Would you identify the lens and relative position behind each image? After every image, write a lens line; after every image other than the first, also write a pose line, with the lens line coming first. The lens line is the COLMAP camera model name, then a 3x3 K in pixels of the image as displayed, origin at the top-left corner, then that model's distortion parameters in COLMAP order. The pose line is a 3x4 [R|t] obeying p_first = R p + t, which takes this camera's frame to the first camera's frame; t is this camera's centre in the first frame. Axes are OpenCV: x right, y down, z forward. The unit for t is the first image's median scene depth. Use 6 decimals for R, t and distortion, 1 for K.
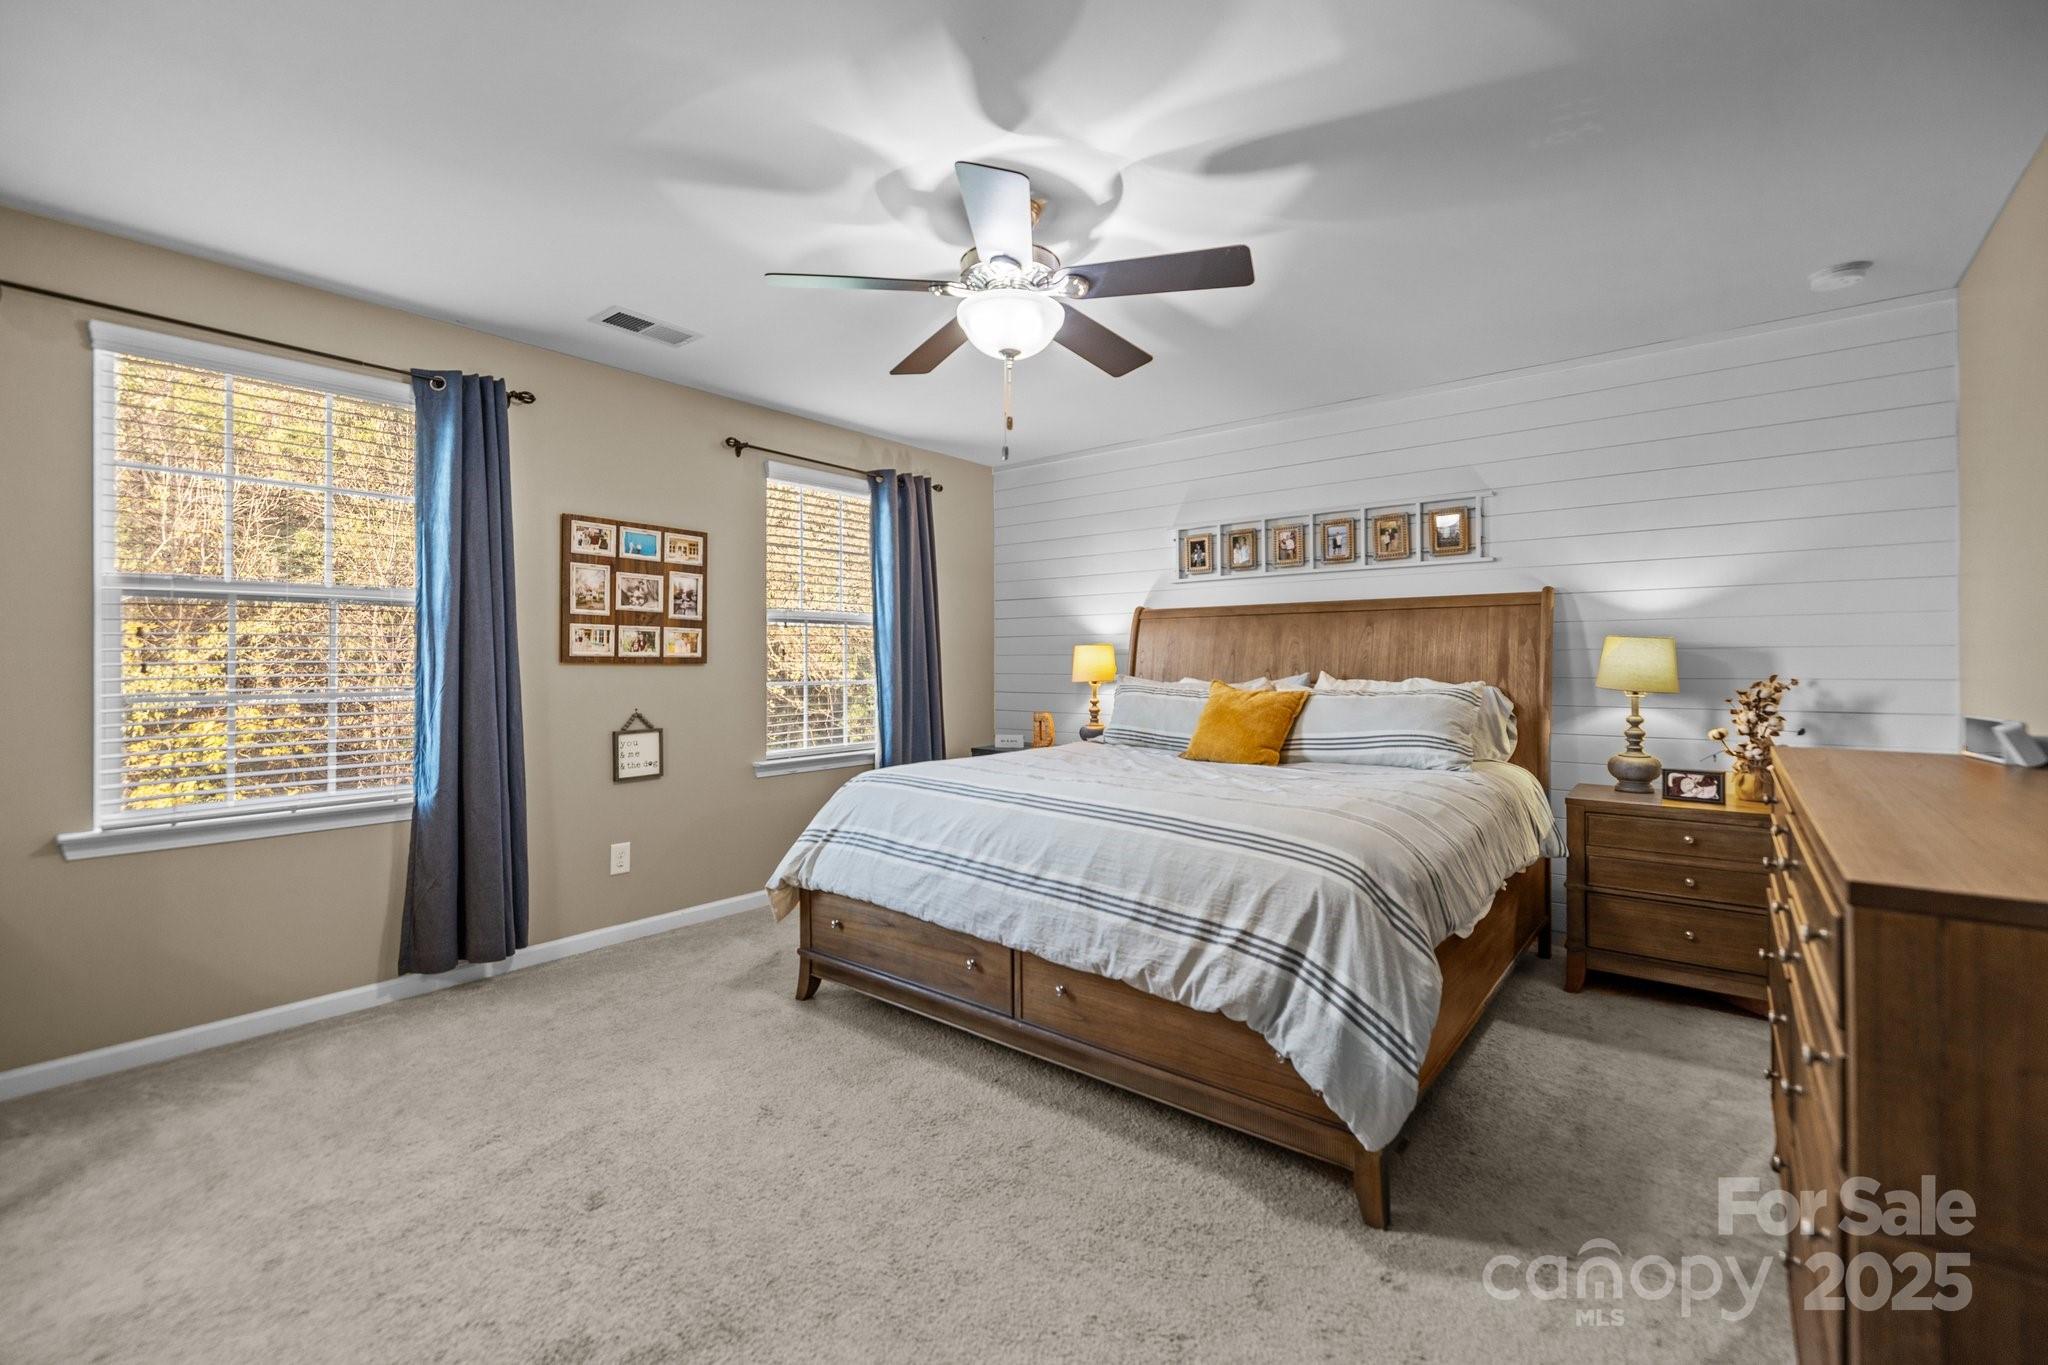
lens RADIAL K [[879.2, 0, 1024.4], [0, 879.2, 664.1], [0, 0, 1]] dist [0.003345, -0.001512]
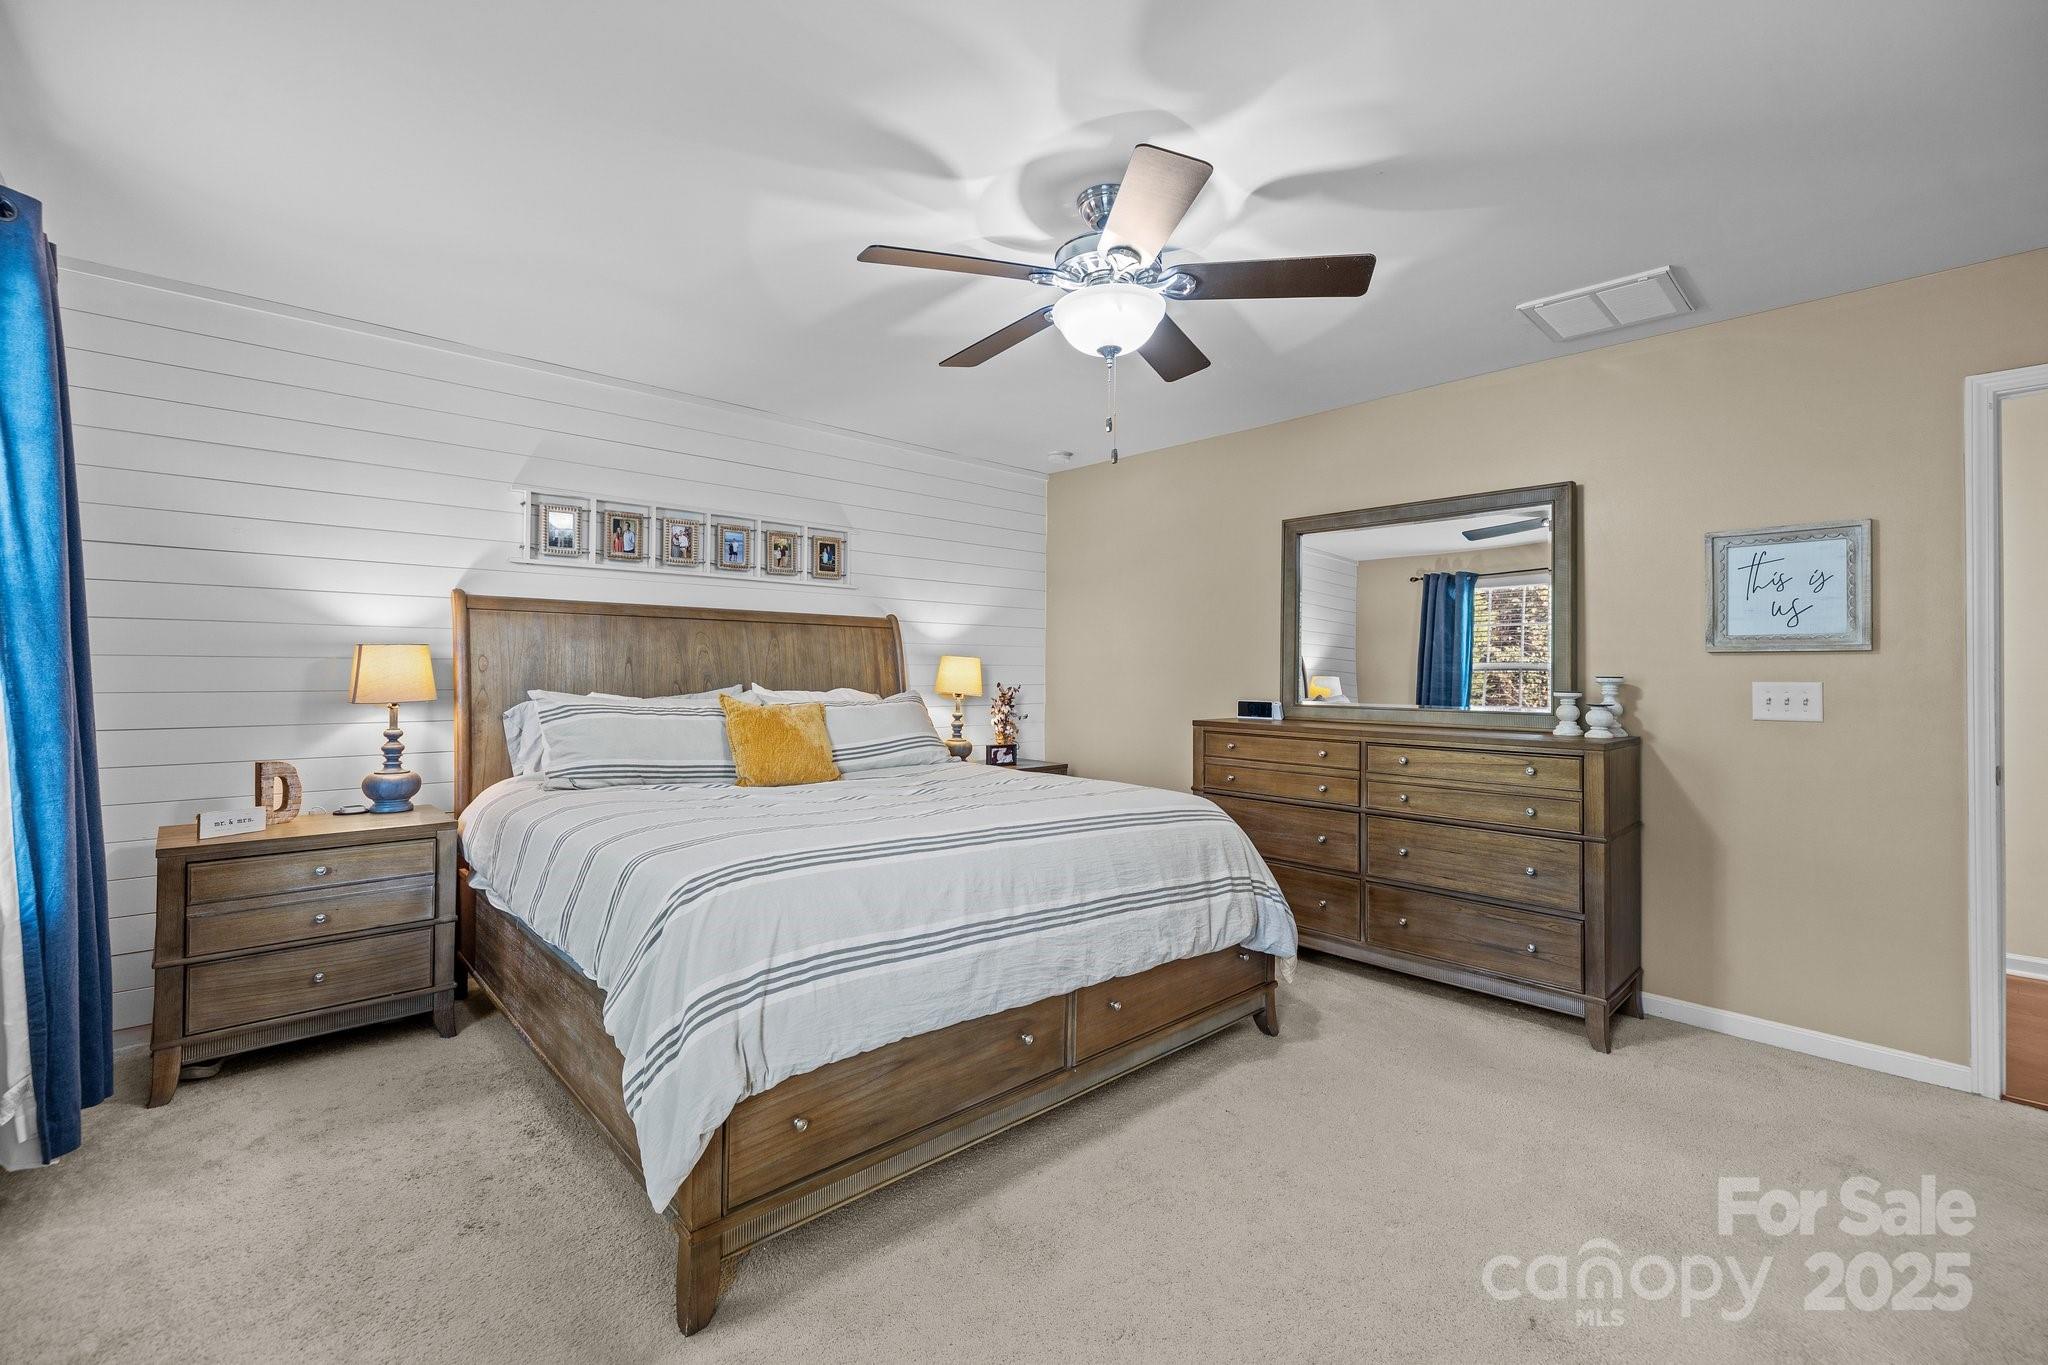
lens RADIAL K [[879.2, 0, 1027.8], [0, 879.2, 662.9], [0, 0, 1]] dist [0.003345, -0.001512]
pose [[0.137867, 0.013324, 0.990361, -0.553105], [-0.005424, 0.999905, -0.012697, -0.002927], [-0.990436, -0.003621, 0.137926, 0.549007]]
